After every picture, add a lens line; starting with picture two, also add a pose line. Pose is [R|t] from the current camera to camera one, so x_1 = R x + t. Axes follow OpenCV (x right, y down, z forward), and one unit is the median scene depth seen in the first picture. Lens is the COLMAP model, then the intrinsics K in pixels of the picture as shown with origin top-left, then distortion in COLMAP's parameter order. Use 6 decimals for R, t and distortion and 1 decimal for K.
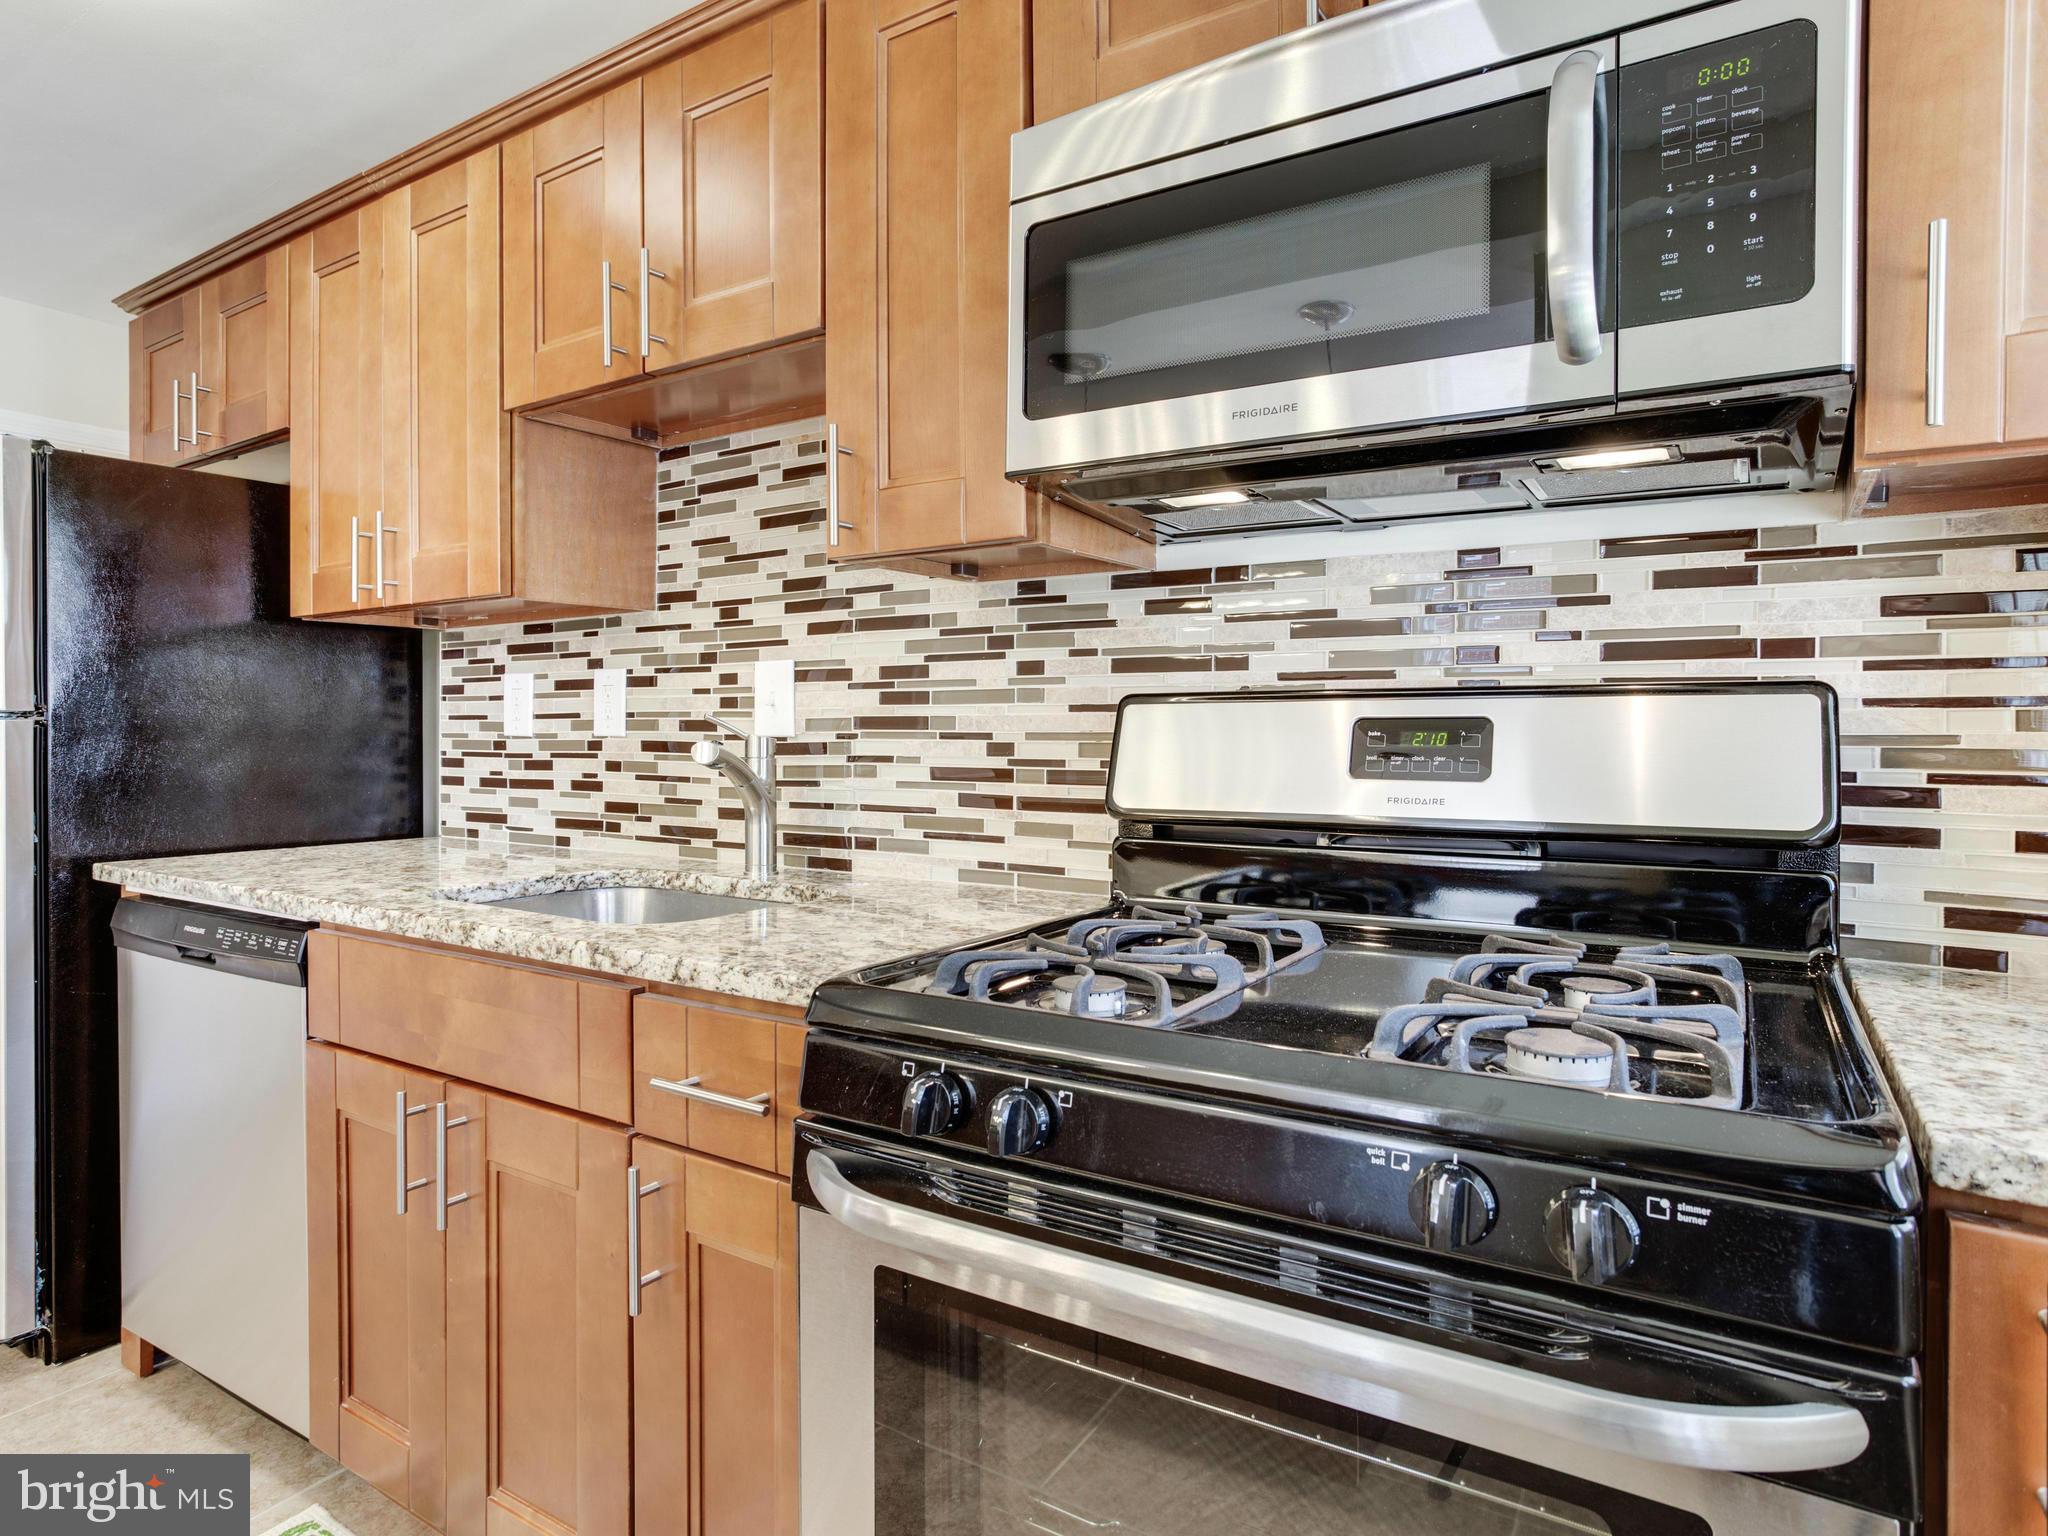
lens RADIAL K [[1142.9, 0, 965.6], [0, 1142.9, 722.3], [0, 0, 1]] dist [-0.055678, 0.035321]
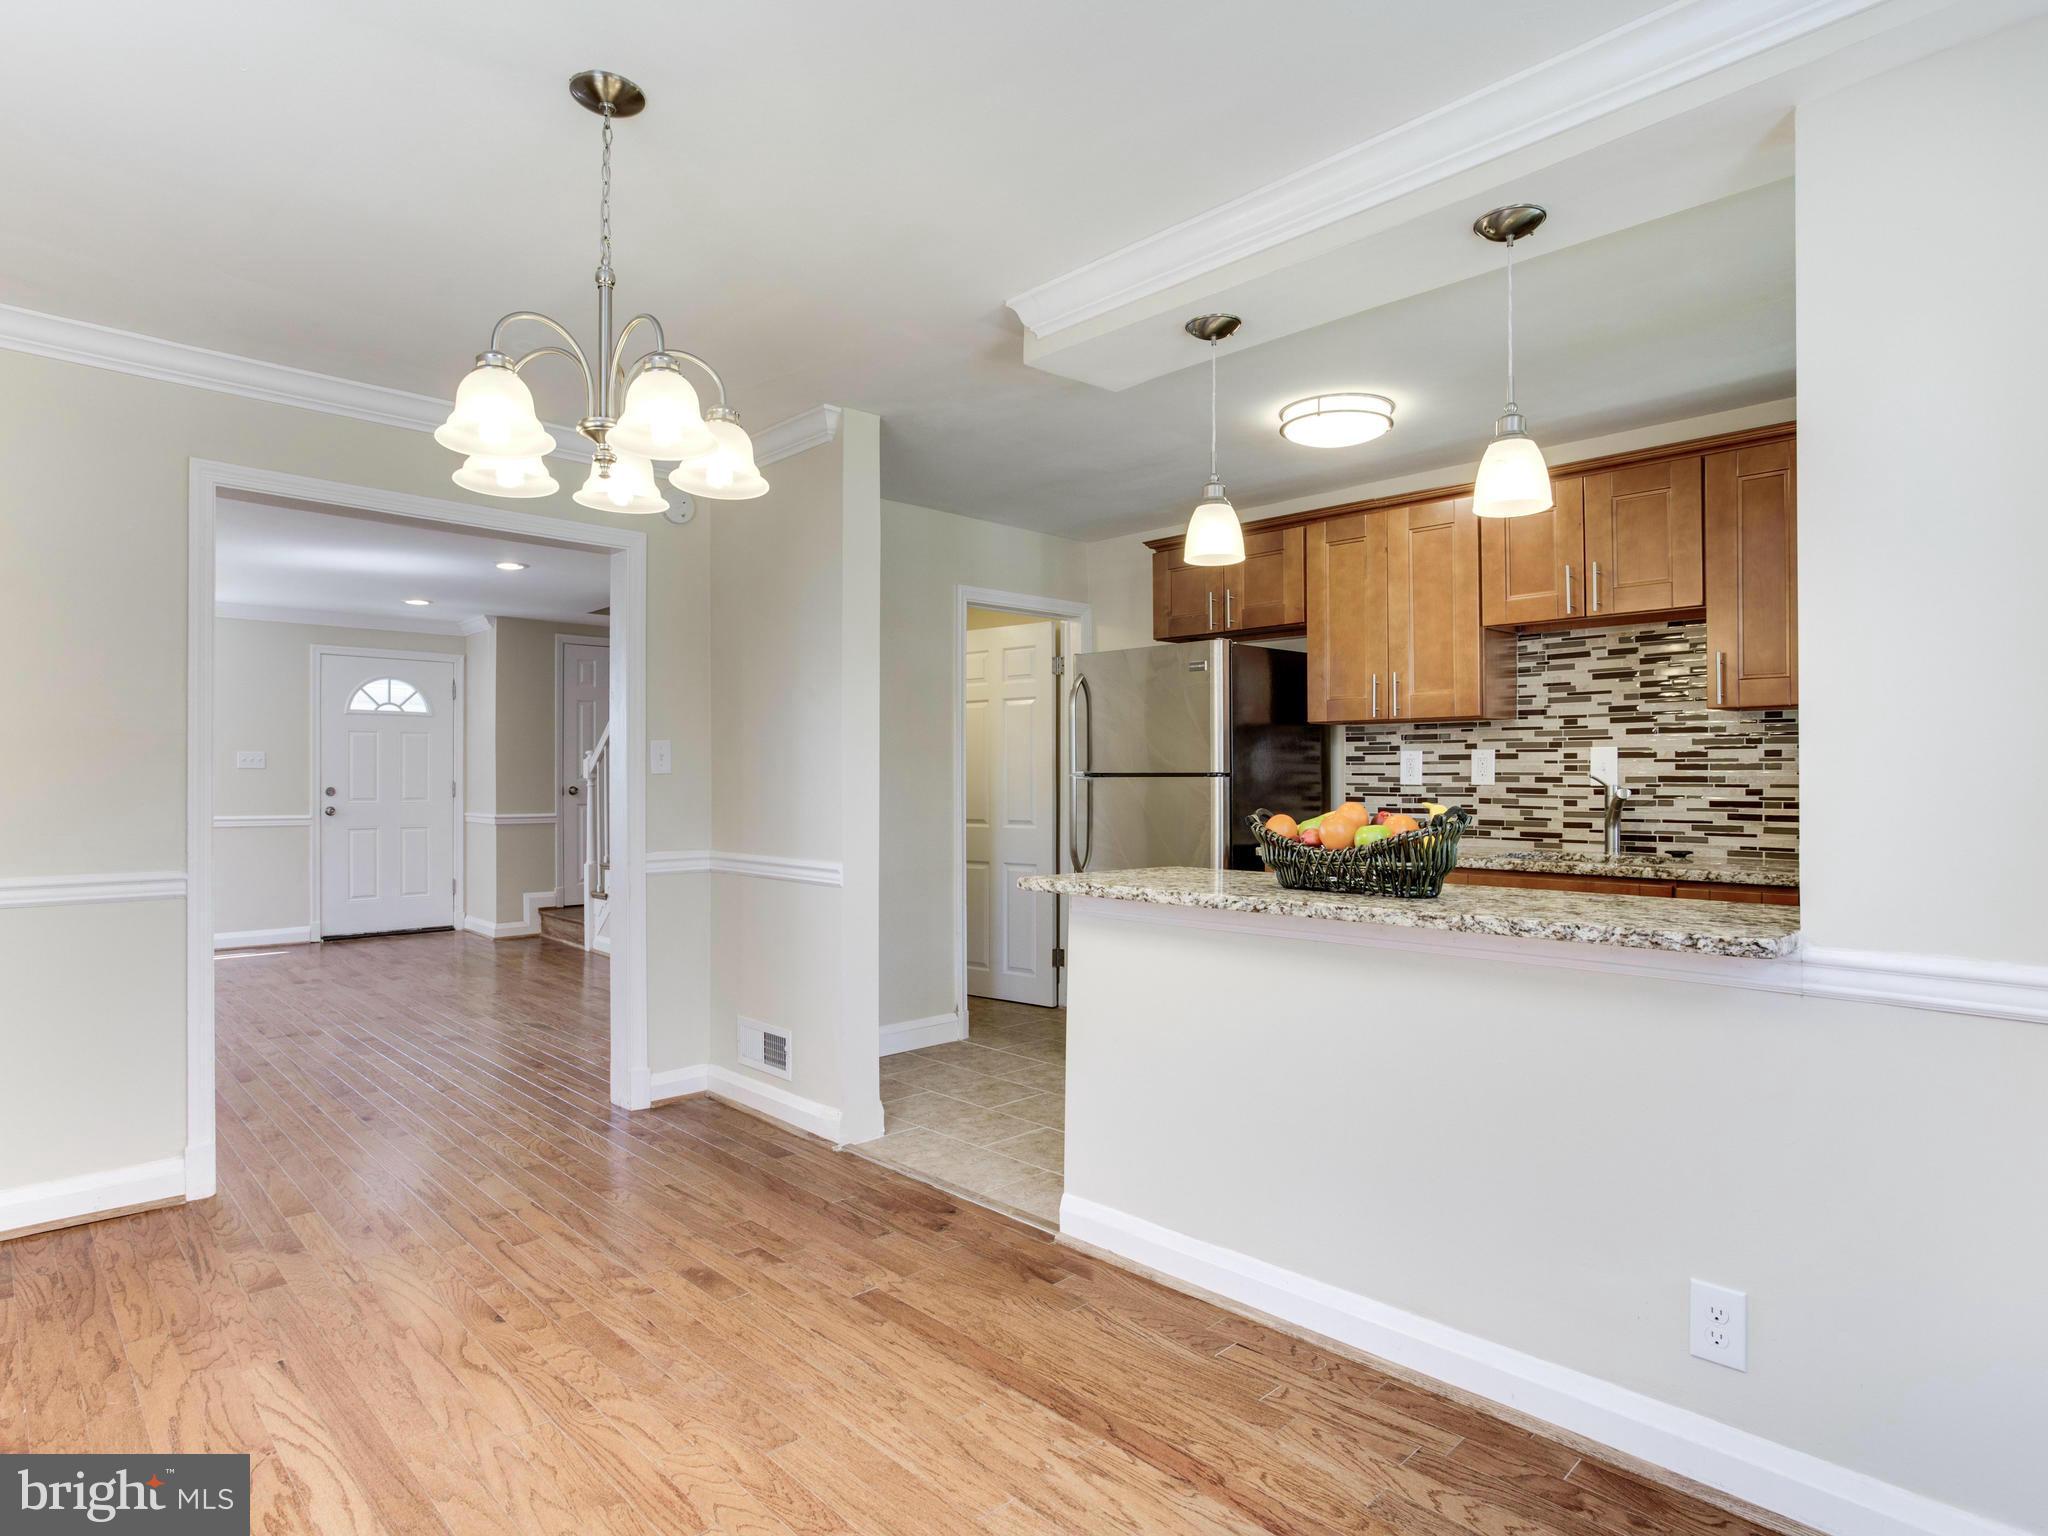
lens RADIAL K [[1119.9, 0, 1030.5], [0, 1119.9, 775.1], [0, 0, 1]] dist [-0.085999, 0.055107]
pose [[0.976875, 0.001588, -0.213803, -0.727550], [-0.000366, 0.999983, 0.005757, -0.016152], [0.213809, -0.005545, 0.976860, -1.062494]]
